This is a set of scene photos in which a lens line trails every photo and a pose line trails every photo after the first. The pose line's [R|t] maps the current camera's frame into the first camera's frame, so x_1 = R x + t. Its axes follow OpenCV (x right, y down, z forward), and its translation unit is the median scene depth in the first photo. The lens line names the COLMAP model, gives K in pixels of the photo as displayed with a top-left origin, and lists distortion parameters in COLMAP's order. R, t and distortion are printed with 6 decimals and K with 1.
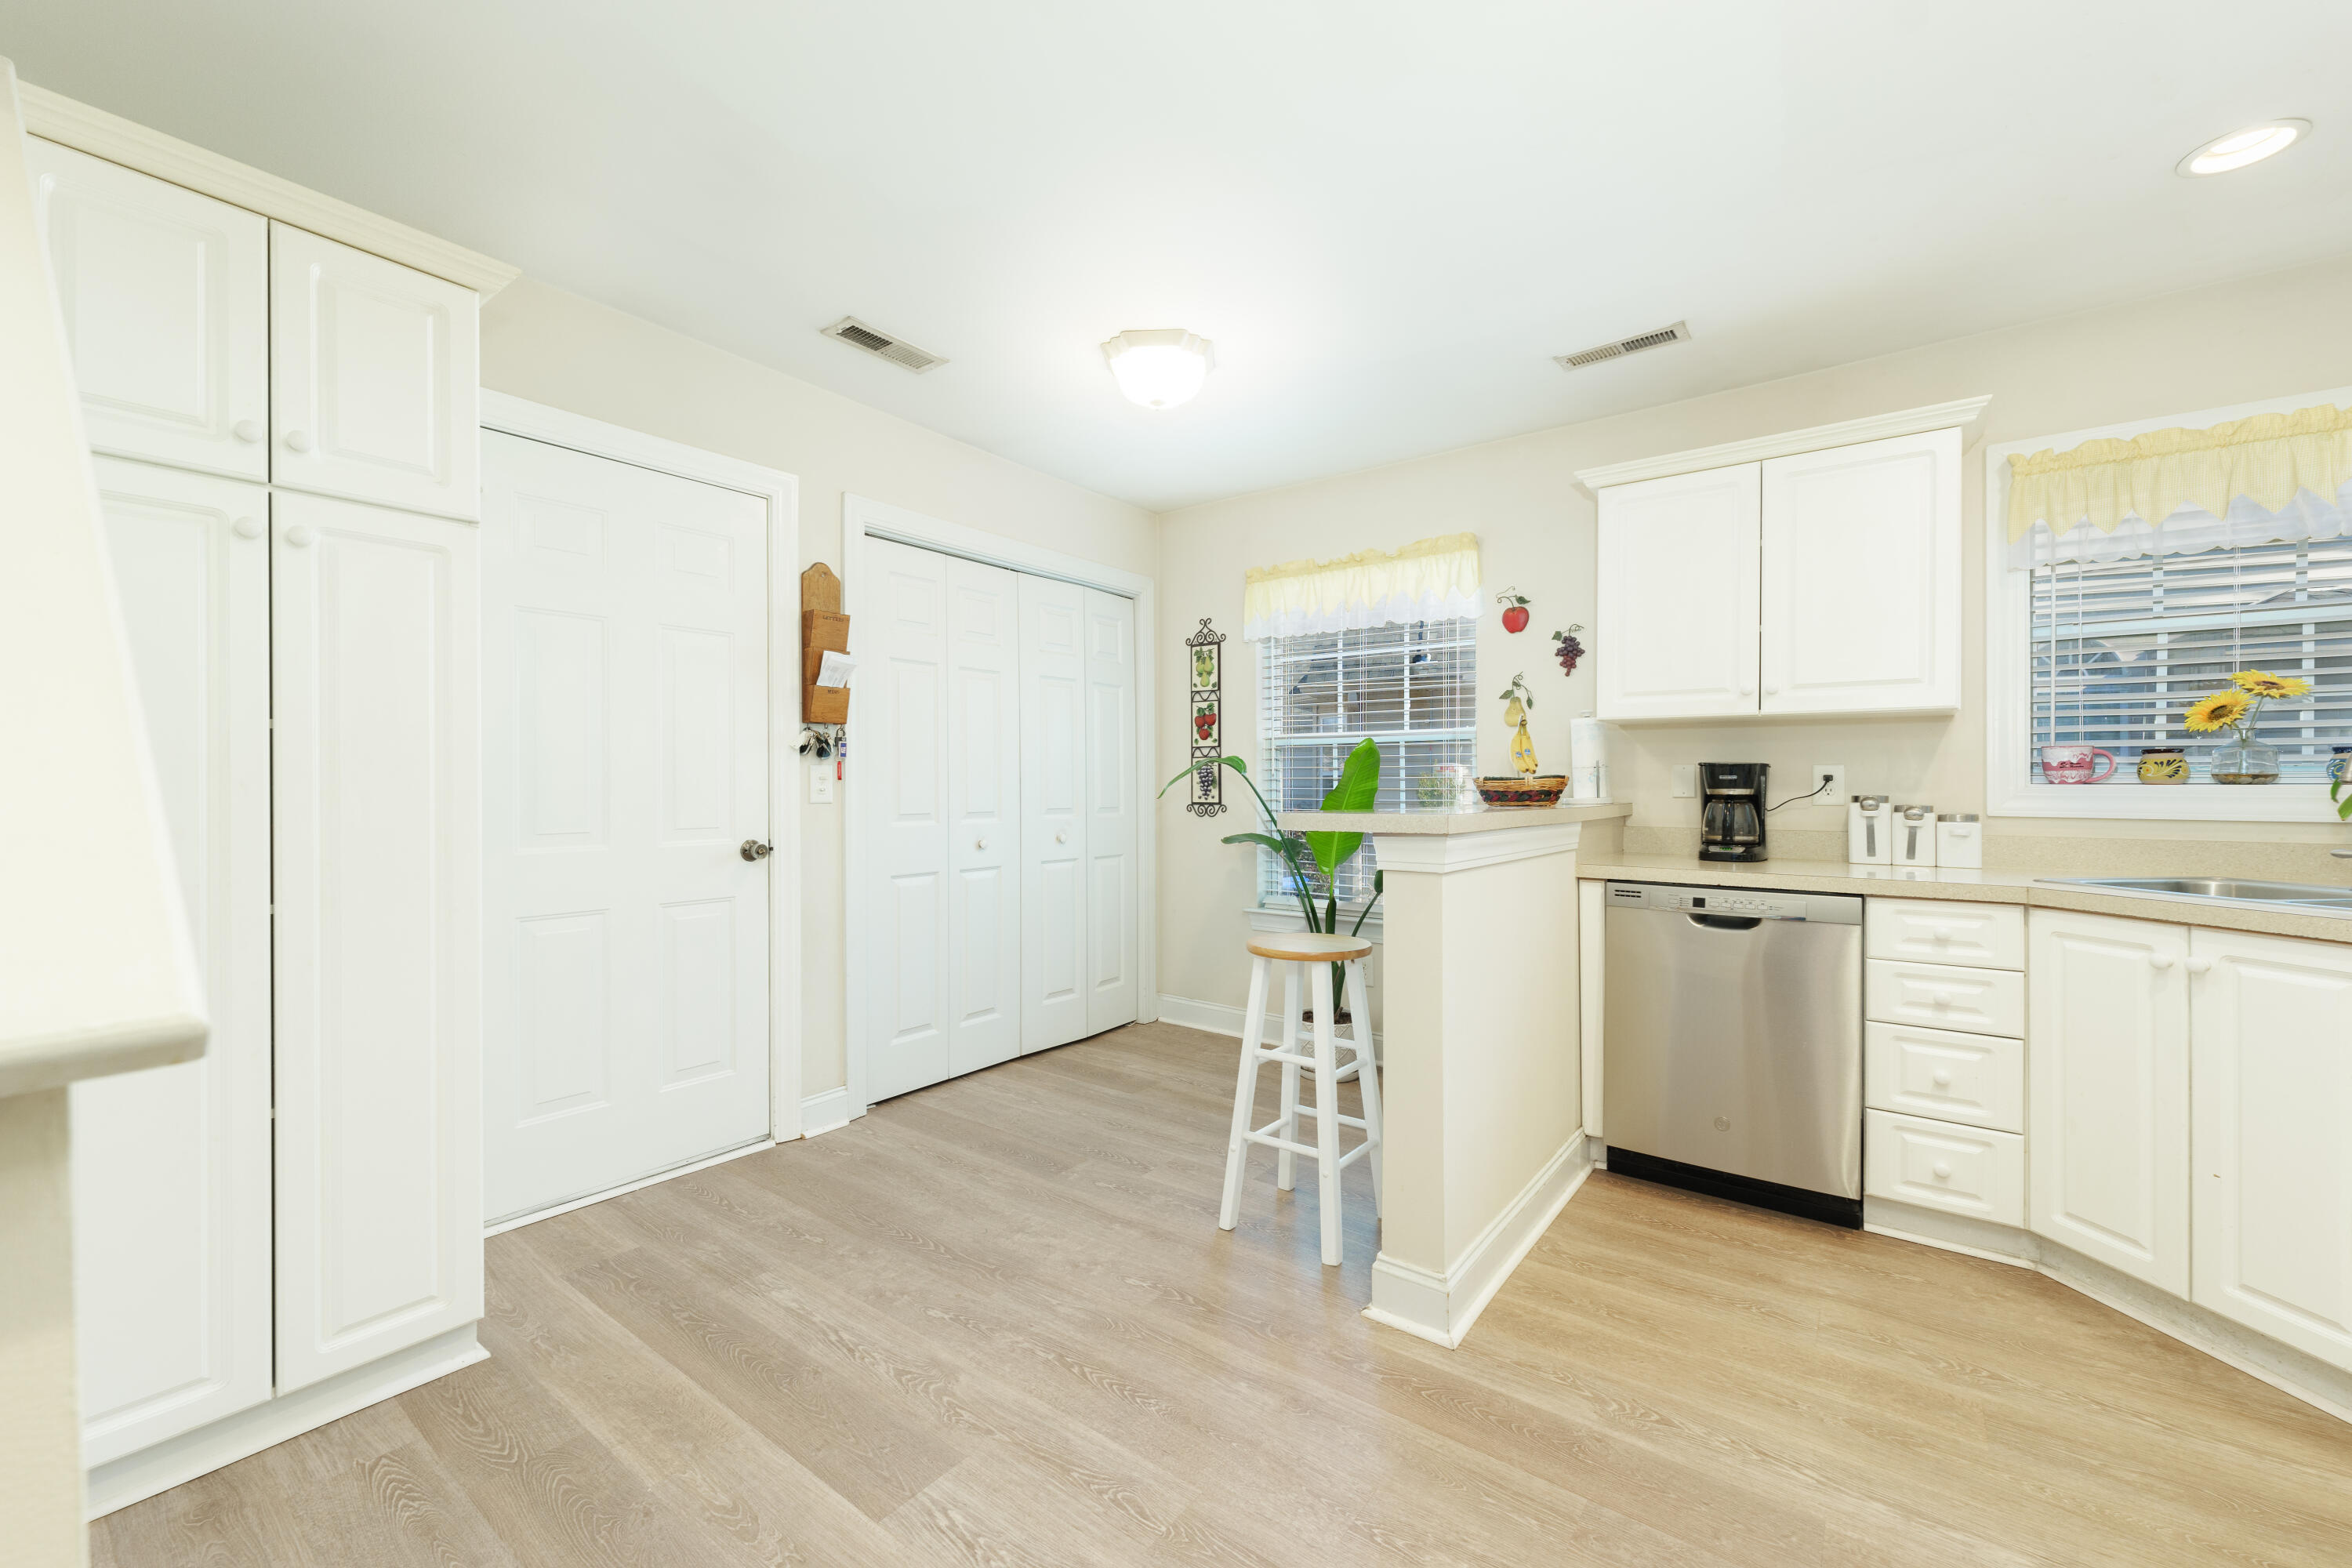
lens RADIAL K [[961.8, 0, 1170.6], [0, 961.8, 797.0], [0, 0, 1]] dist [0.000153, 0.000102]
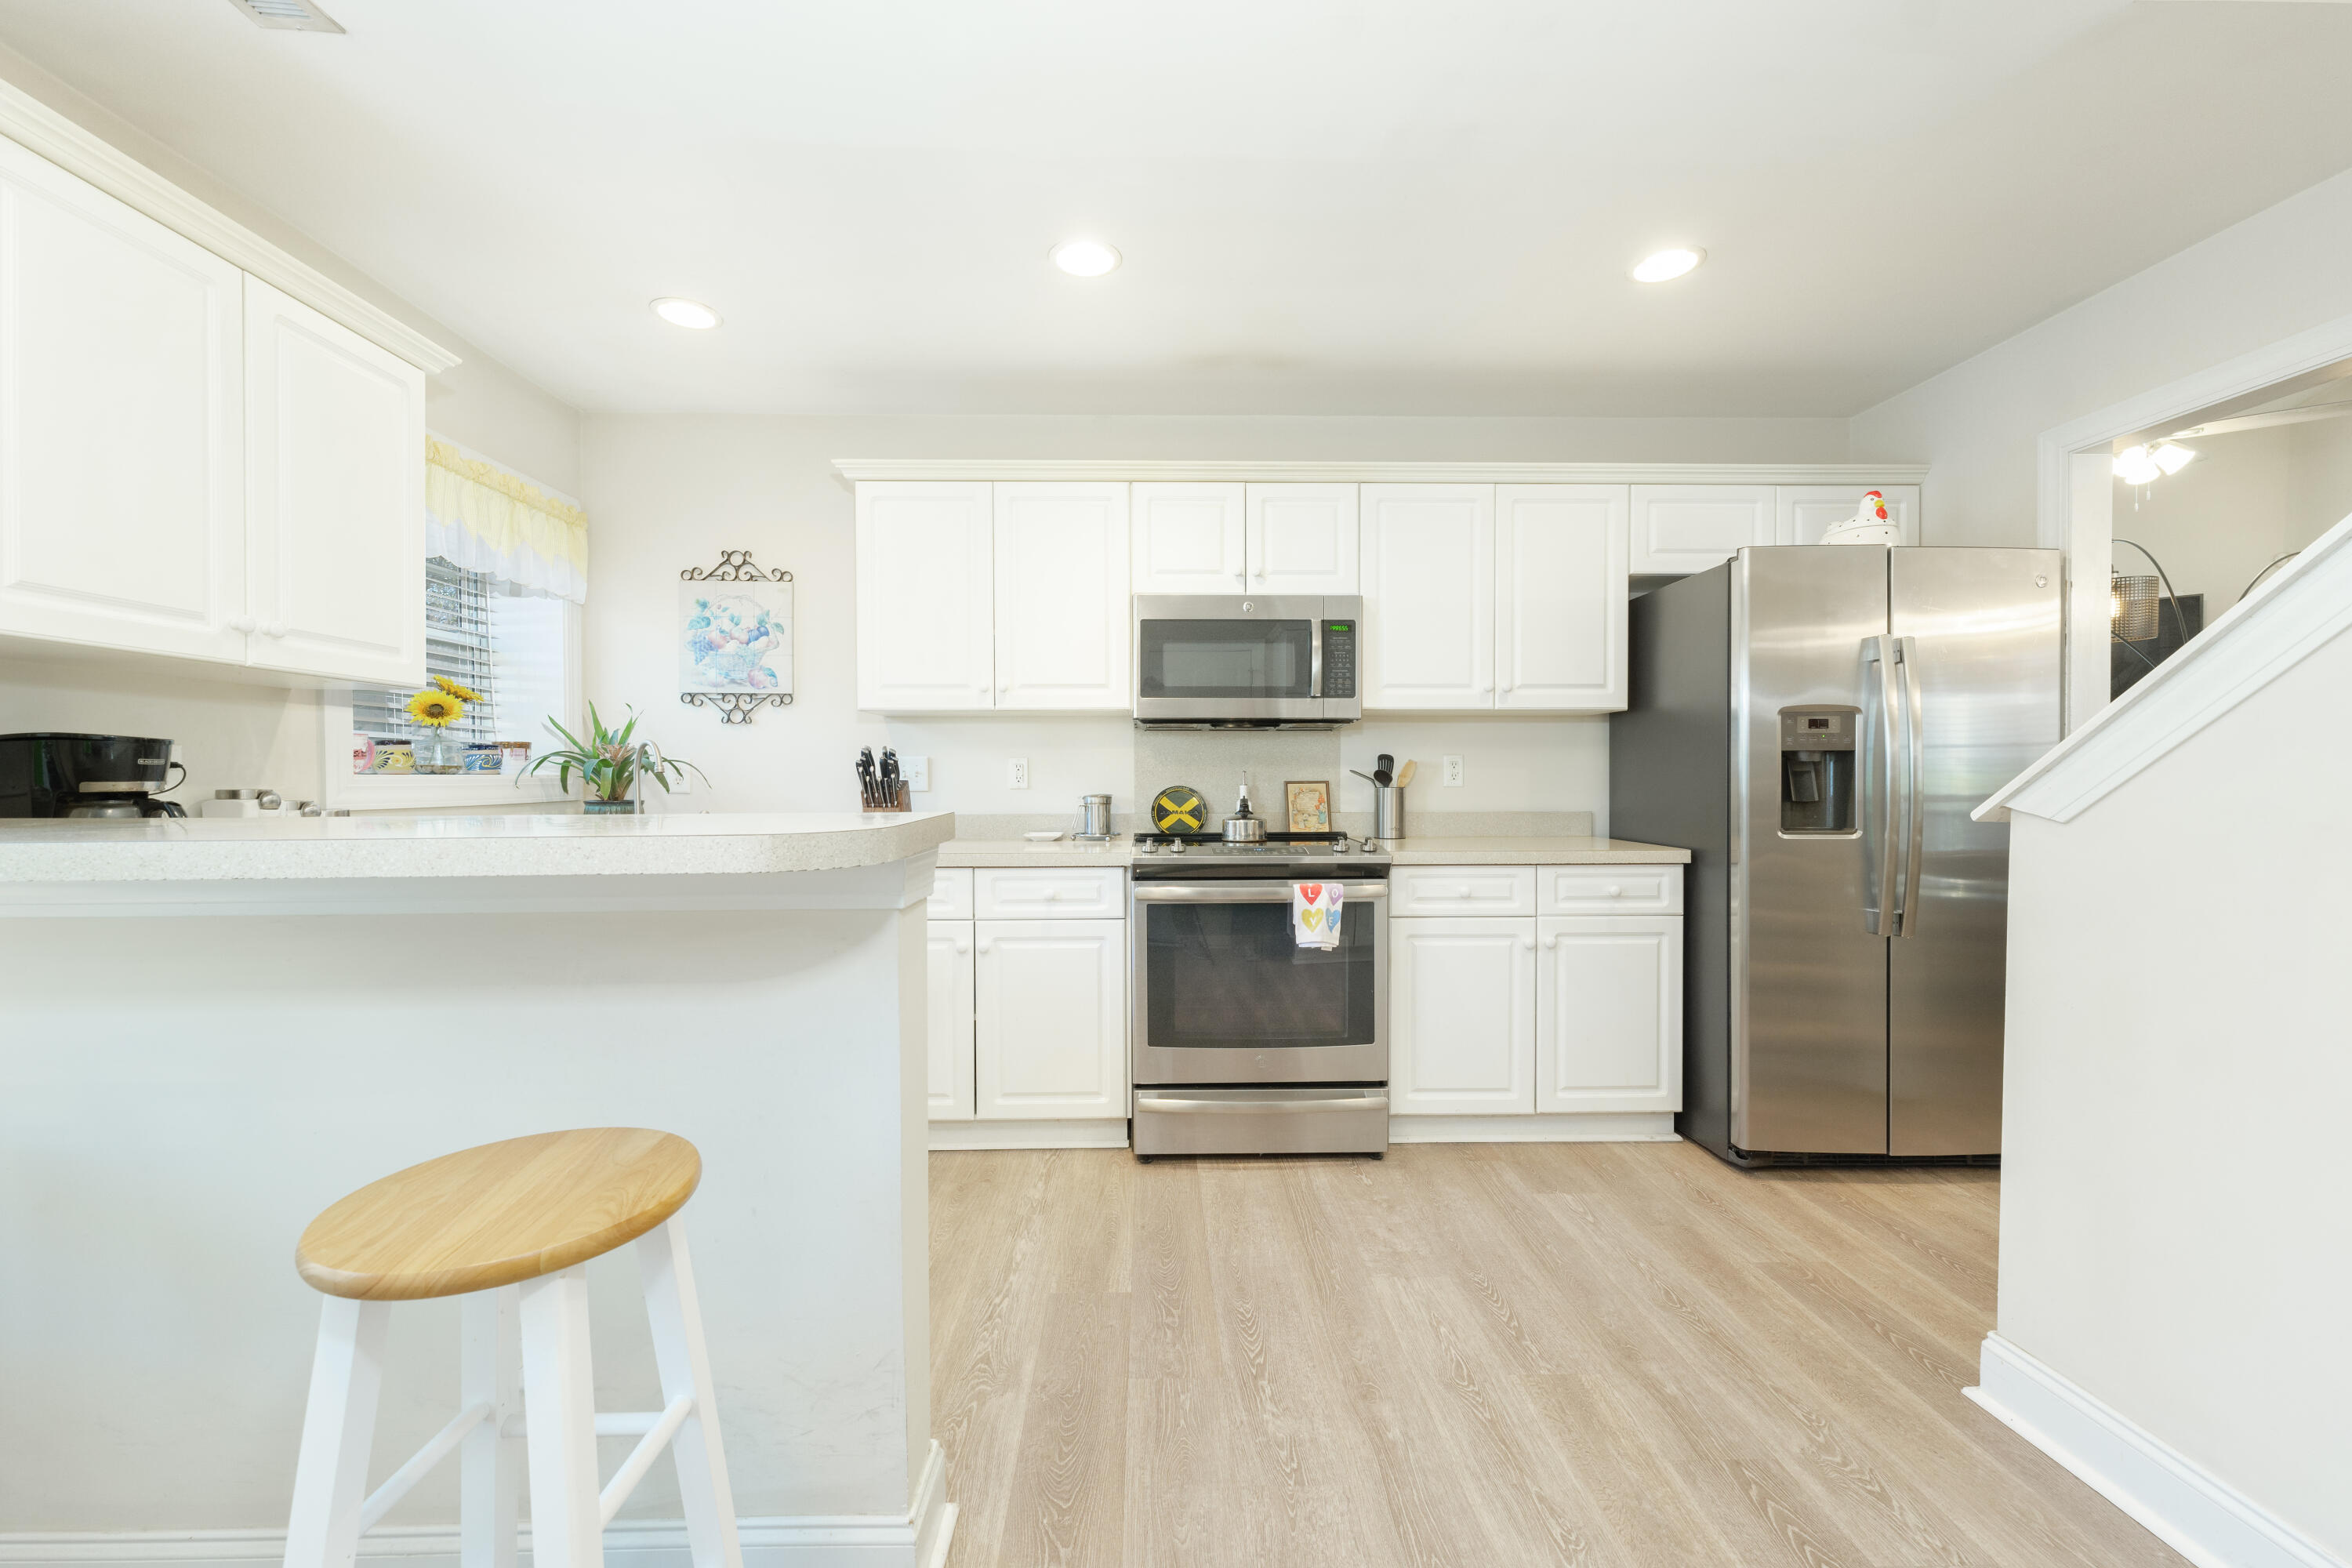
lens RADIAL K [[927.8, 0, 1182.5], [0, 927.8, 802.6], [0, 0, 1]] dist [-0.000955, -0.000094]
pose [[-0.623422, -0.021650, 0.781586, -0.257914], [0.012511, 0.999212, 0.037657, -0.009074], [-0.781785, 0.033254, -0.622660, 0.876912]]
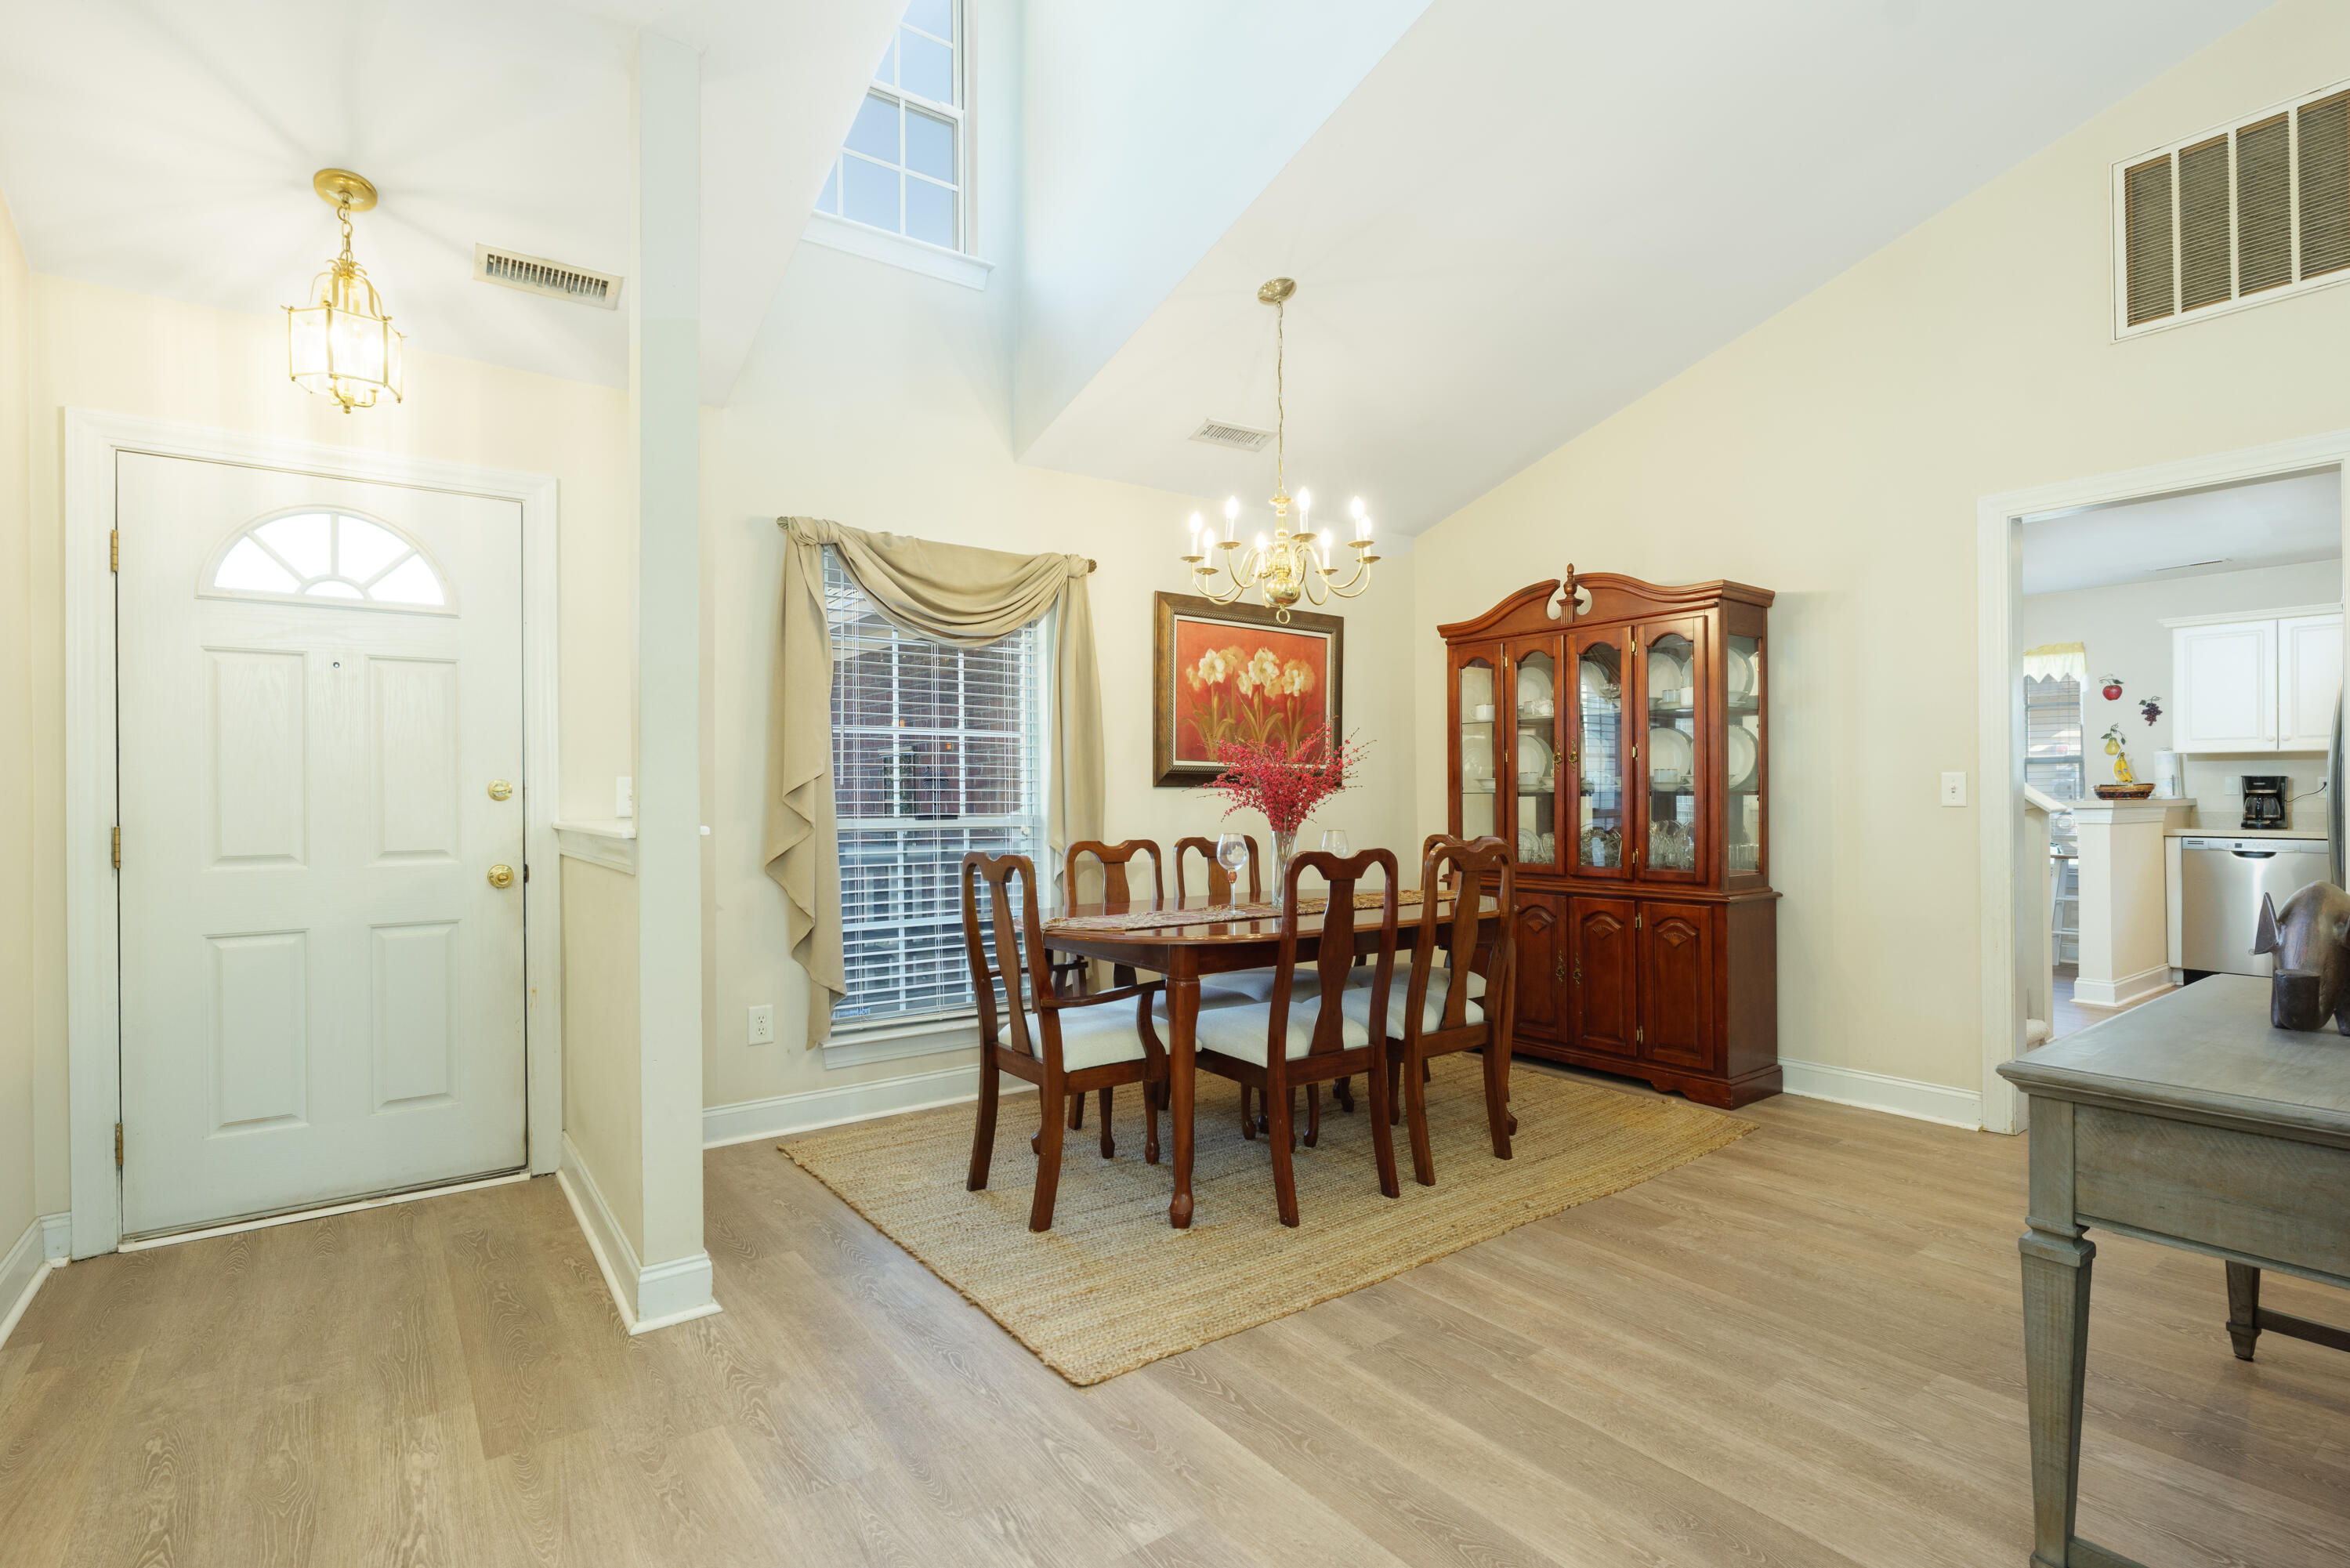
lens RADIAL K [[1120.9, 0, 1174.3], [0, 1120.9, 796.9], [0, 0, 1]] dist [-0.000014, 0.000541]
pose [[0.958610, -0.007659, -0.284619, -0.829386], [0.005293, 0.999945, -0.009084, 0.014086], [0.284673, 0.007201, 0.958598, -1.704435]]
